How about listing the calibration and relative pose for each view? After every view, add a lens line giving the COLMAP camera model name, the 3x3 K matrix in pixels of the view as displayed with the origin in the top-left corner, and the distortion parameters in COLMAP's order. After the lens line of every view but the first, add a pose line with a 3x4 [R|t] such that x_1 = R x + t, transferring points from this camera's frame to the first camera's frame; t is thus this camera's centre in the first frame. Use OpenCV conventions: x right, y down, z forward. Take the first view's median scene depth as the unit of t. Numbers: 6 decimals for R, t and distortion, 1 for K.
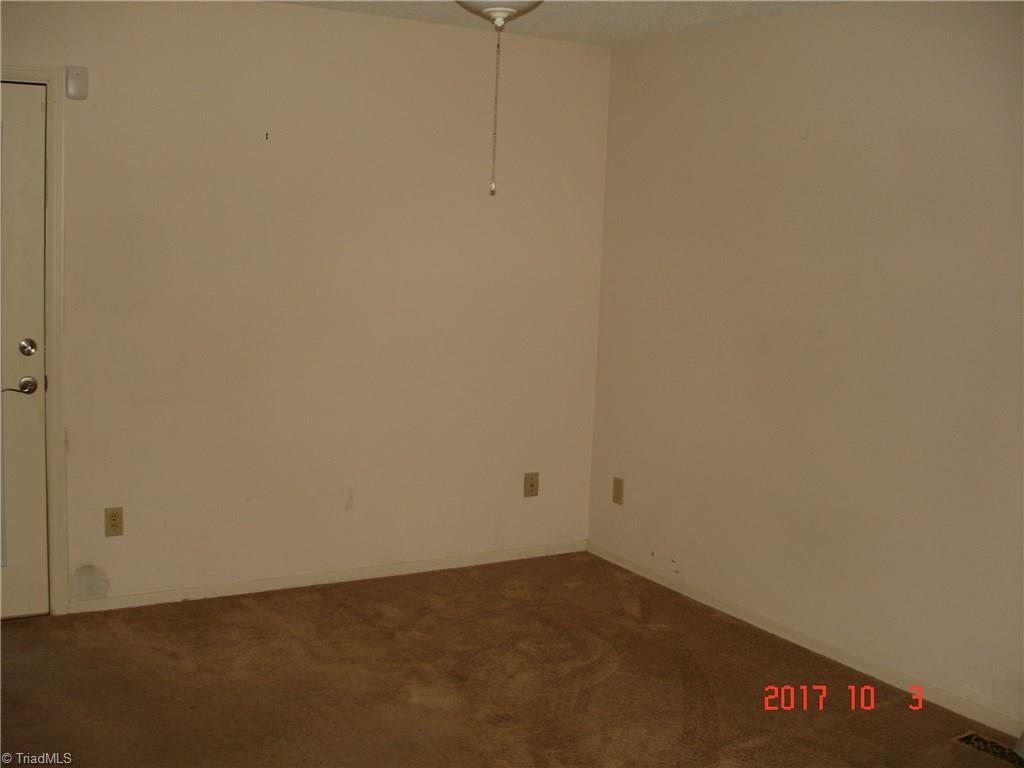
lens RADIAL K [[1151.1, 0, 512.0], [0, 1151.1, 384.0], [0, 0, 1]] dist [-0.062530, -0.158521]
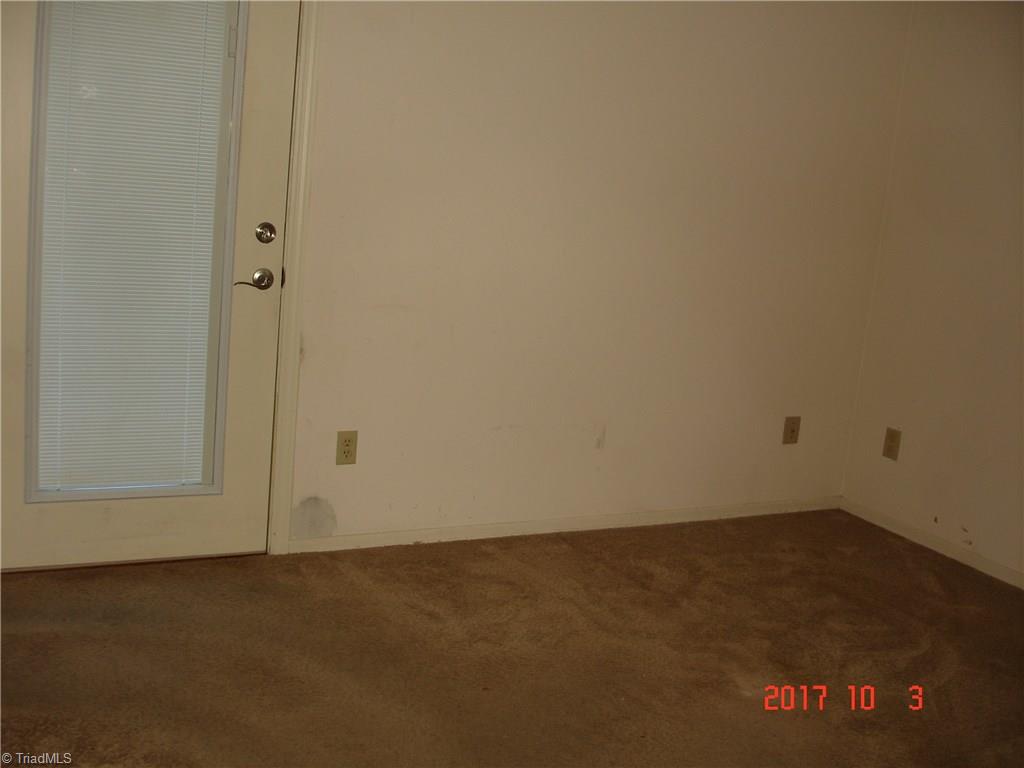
lens RADIAL K [[1151.1, 0, 512.0], [0, 1151.1, 384.0], [0, 0, 1]] dist [-0.062530, -0.158521]
pose [[0.997080, 0.064494, -0.040891, -0.198070], [-0.061635, 0.995801, 0.067693, 0.009159], [0.045085, -0.064975, 0.996868, 0.162292]]
